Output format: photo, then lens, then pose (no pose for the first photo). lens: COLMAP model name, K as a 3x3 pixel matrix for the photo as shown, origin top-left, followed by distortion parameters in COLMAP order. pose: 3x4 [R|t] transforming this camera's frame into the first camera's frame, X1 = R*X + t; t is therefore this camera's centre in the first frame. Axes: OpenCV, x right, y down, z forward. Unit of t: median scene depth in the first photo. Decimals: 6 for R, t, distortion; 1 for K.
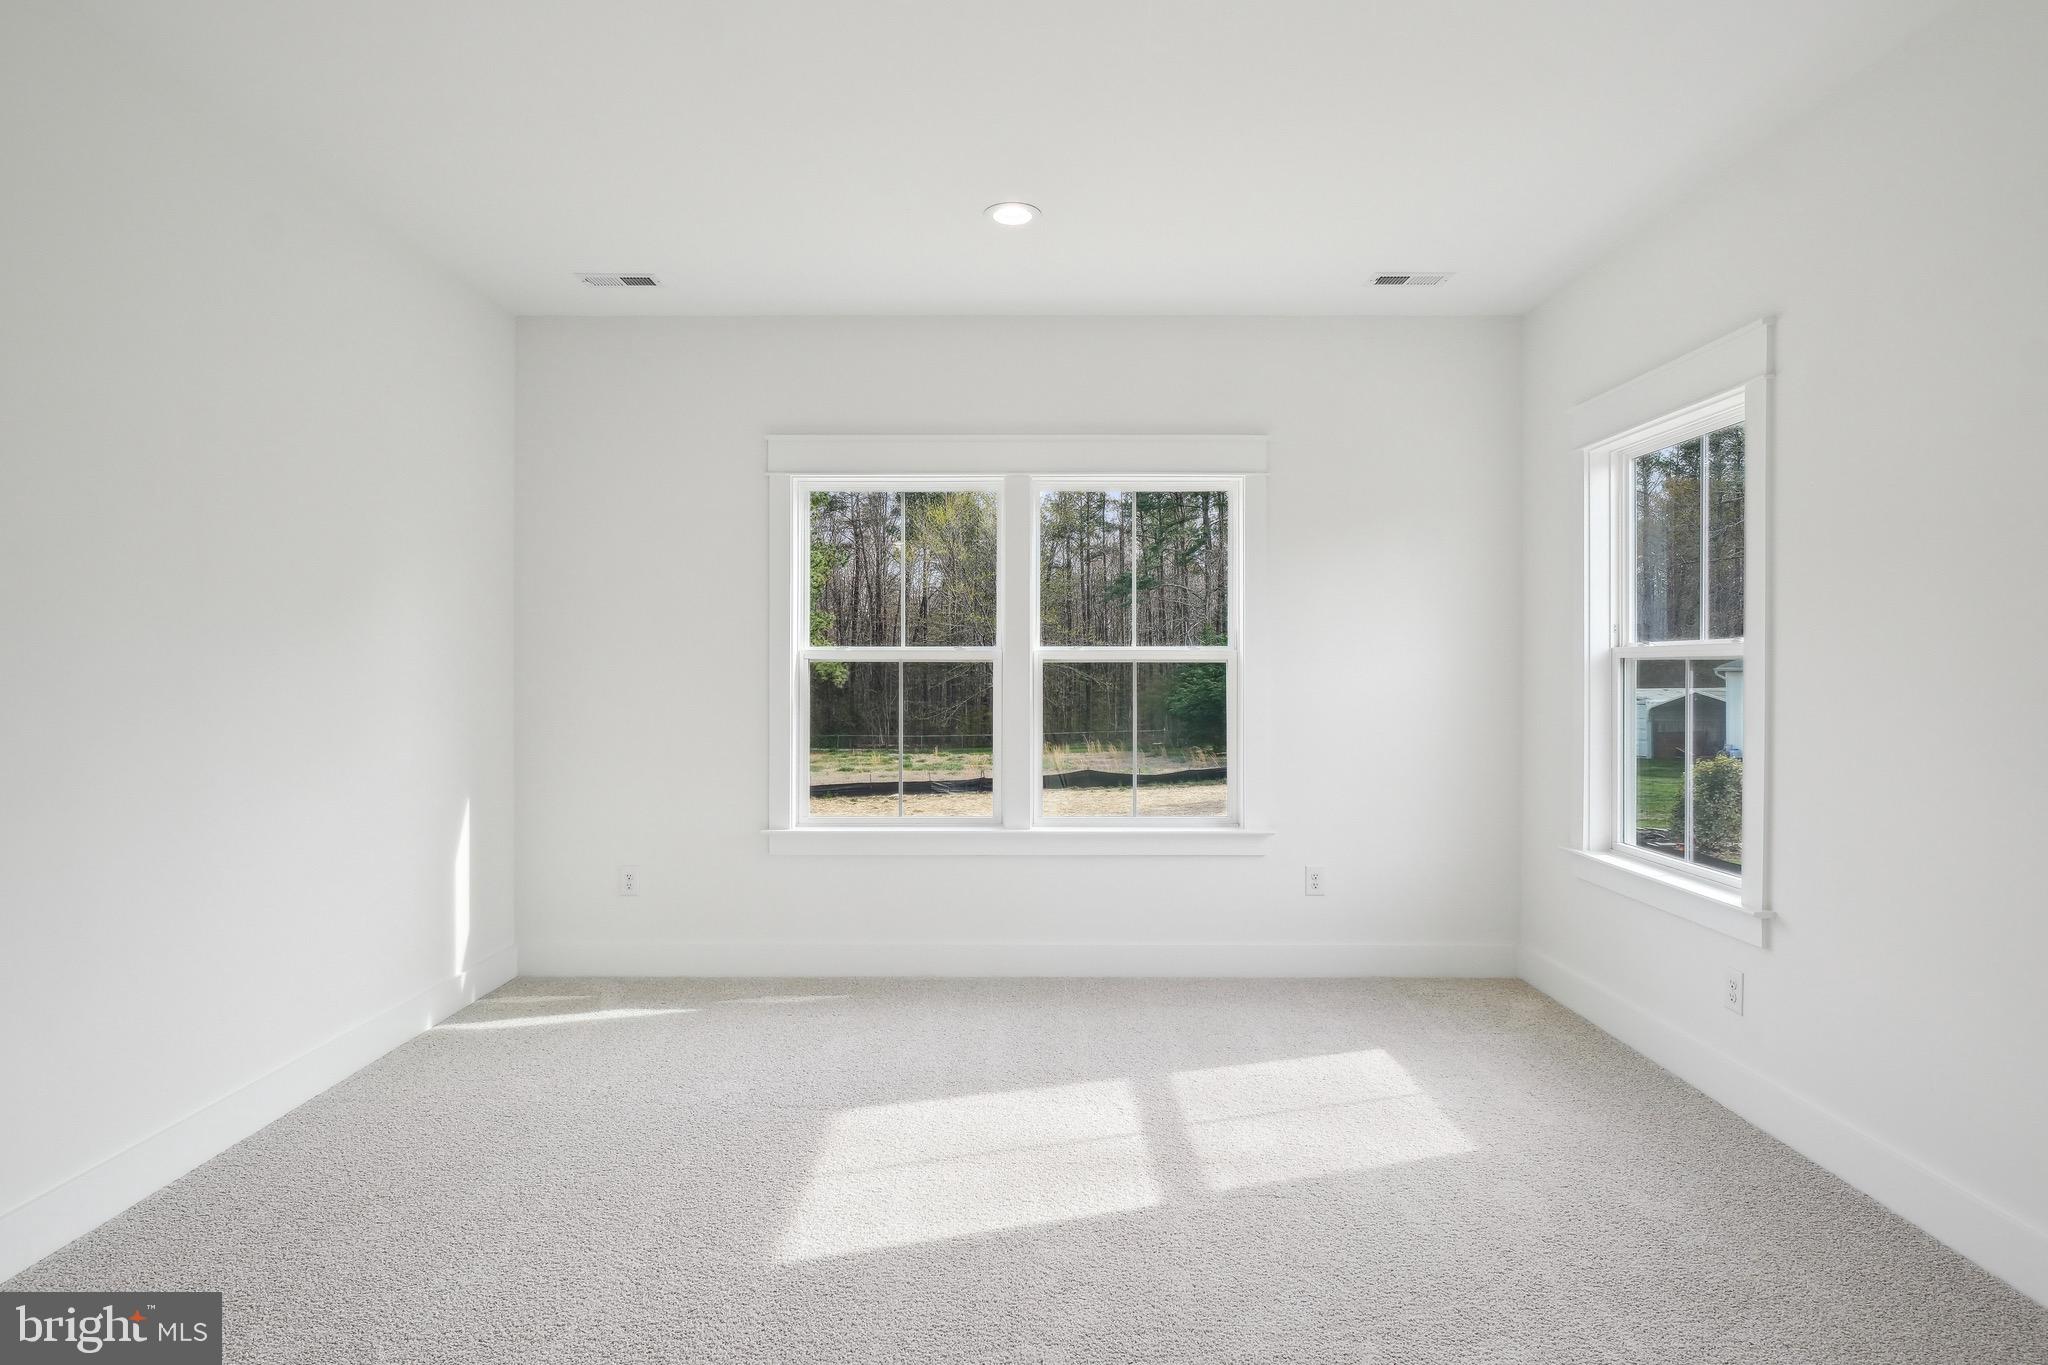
lens RADIAL K [[1076.5, 0, 1020.1], [0, 1076.5, 675.9], [0, 0, 1]] dist [-0.014016, -0.000186]
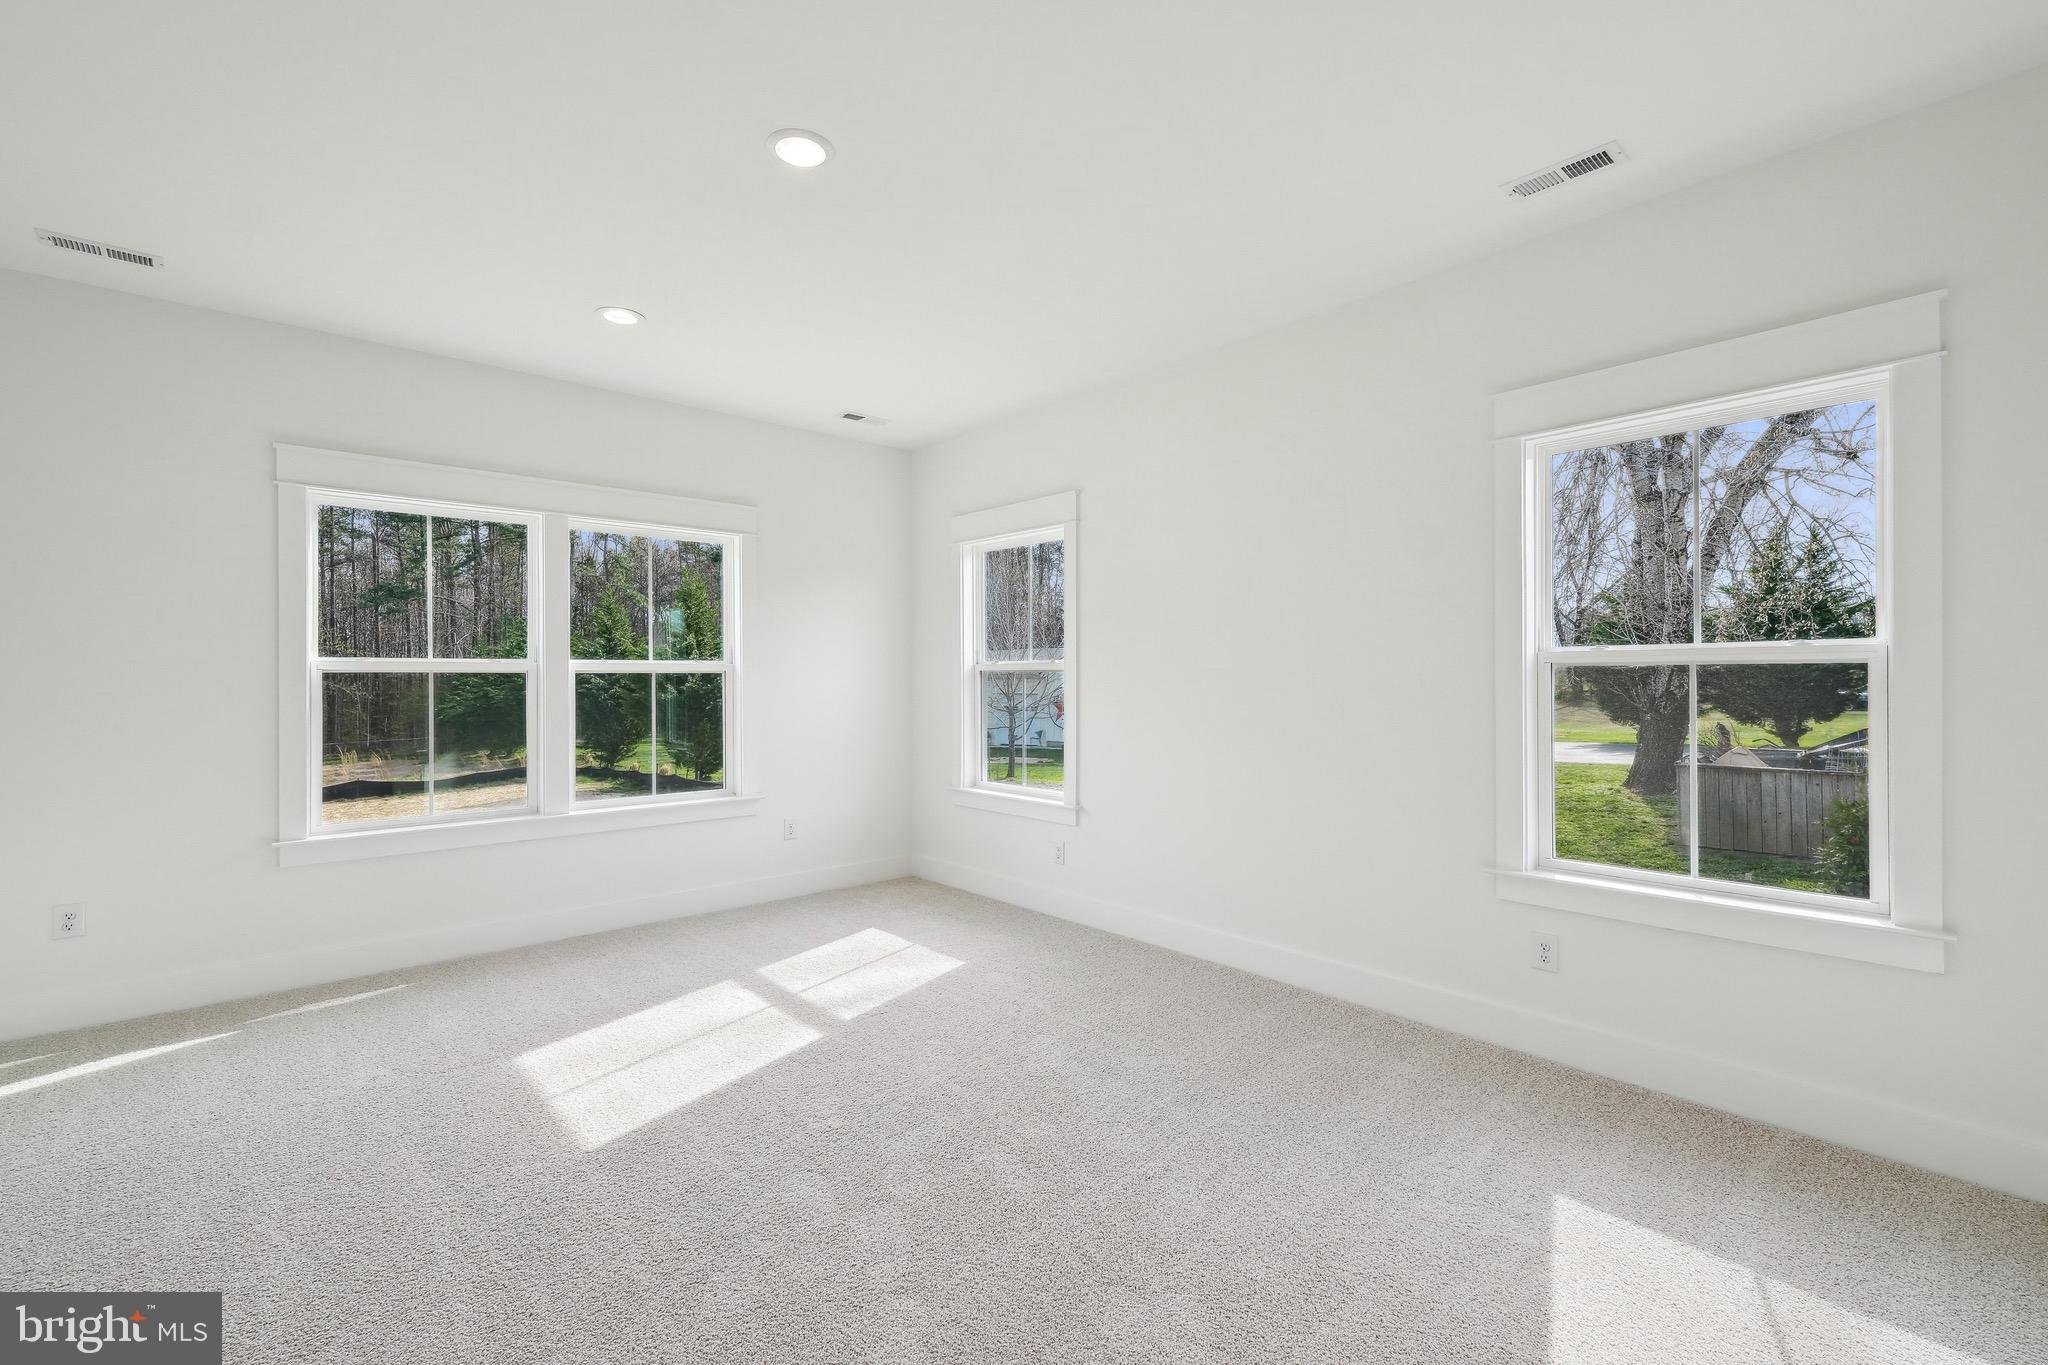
lens RADIAL K [[873.7, 0, 1016.7], [0, 873.7, 678.1], [0, 0, 1]] dist [-0.006715, 0.000265]
pose [[0.746270, -0.004202, 0.665630, -0.311513], [0.008211, 0.999962, -0.002894, -0.000067], [-0.665592, 0.007625, 0.746277, -0.059580]]
